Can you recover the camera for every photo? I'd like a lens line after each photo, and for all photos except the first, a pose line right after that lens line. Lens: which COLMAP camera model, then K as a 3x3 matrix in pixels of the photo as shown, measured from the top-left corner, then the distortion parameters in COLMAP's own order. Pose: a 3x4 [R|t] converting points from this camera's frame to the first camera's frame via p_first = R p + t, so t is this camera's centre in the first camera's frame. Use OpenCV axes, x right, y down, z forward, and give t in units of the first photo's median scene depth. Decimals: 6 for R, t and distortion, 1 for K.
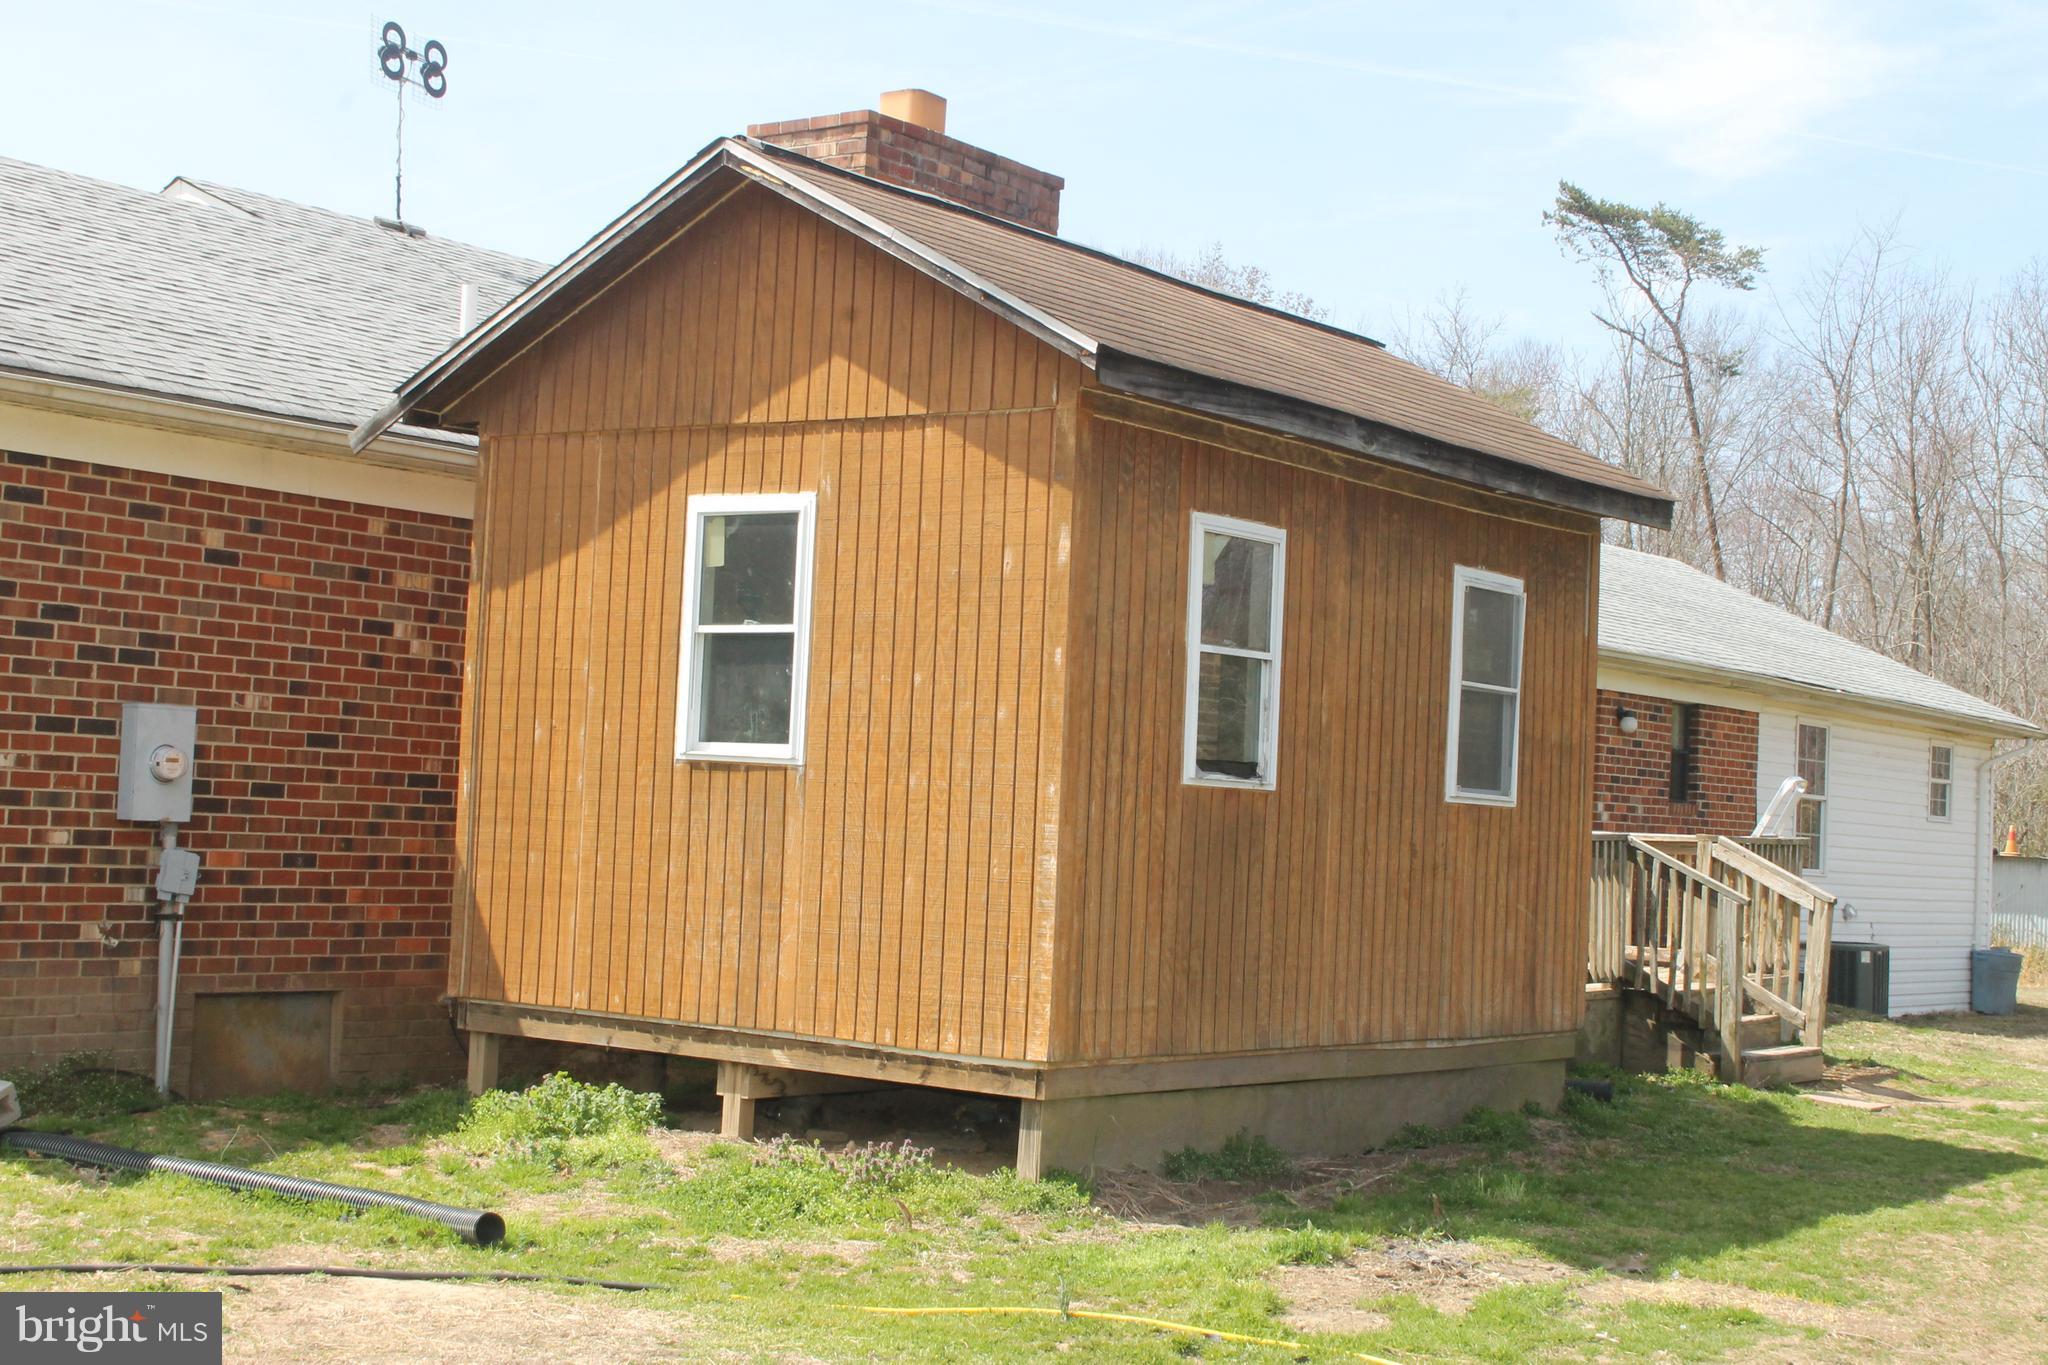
lens RADIAL K [[1728.7, 0, 1024.0], [0, 1728.7, 682.5], [0, 0, 1]] dist [-0.162134, 0.173238]
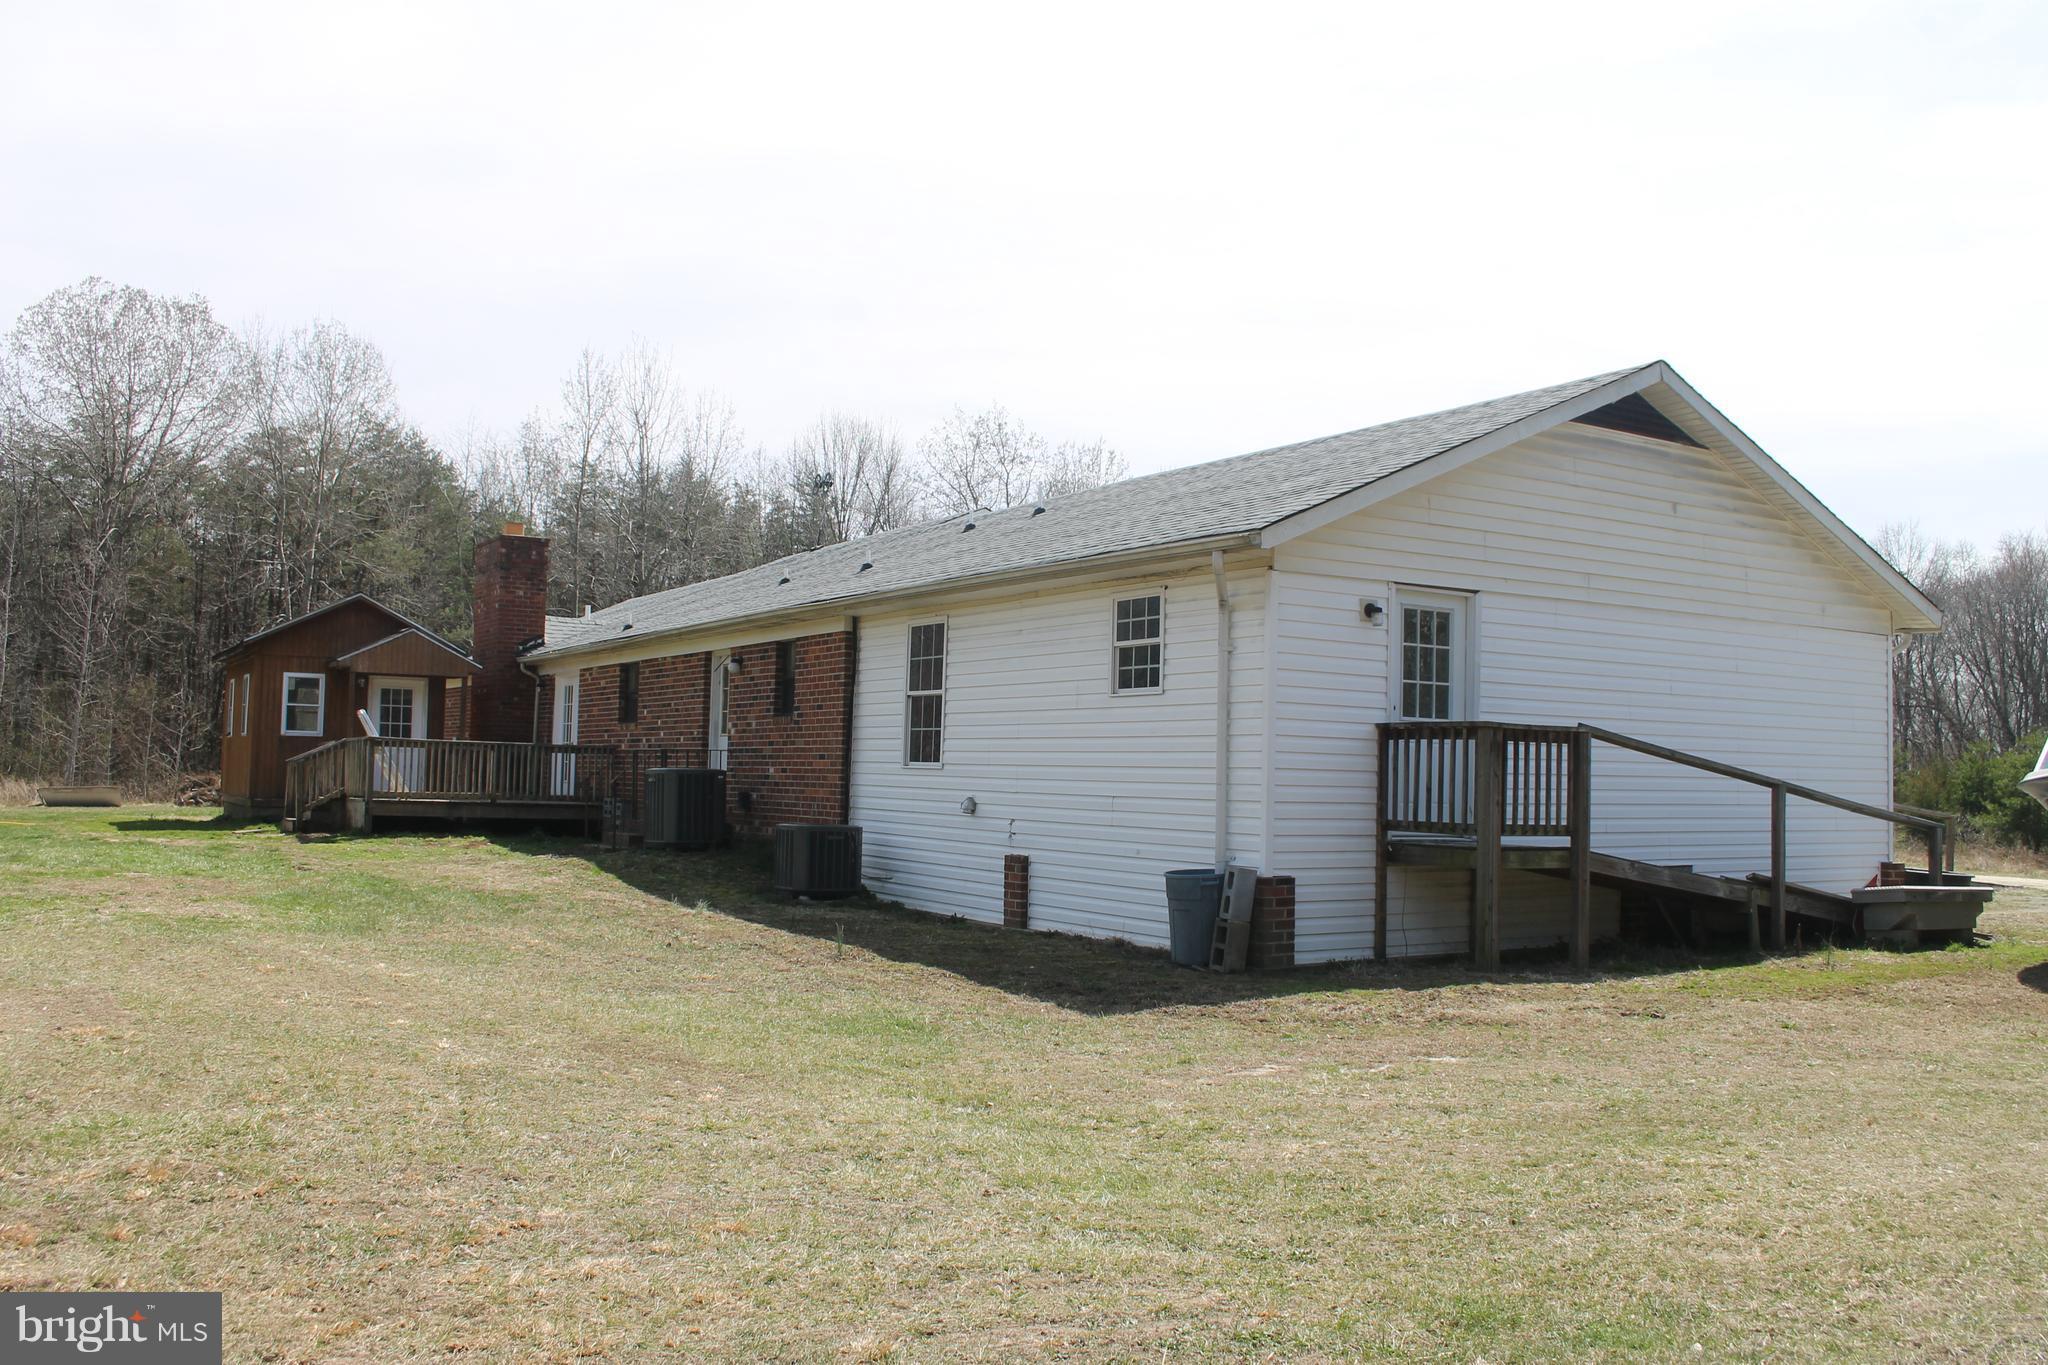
lens RADIAL K [[1728.7, 0, 1024.0], [0, 1728.7, 682.5], [0, 0, 1]] dist [-0.162134, 0.173238]
pose [[-0.076787, -0.125325, -0.989140, 1.677236], [0.044153, 0.990668, -0.128946, 0.223065], [0.996069, -0.053575, -0.070537, 1.253830]]
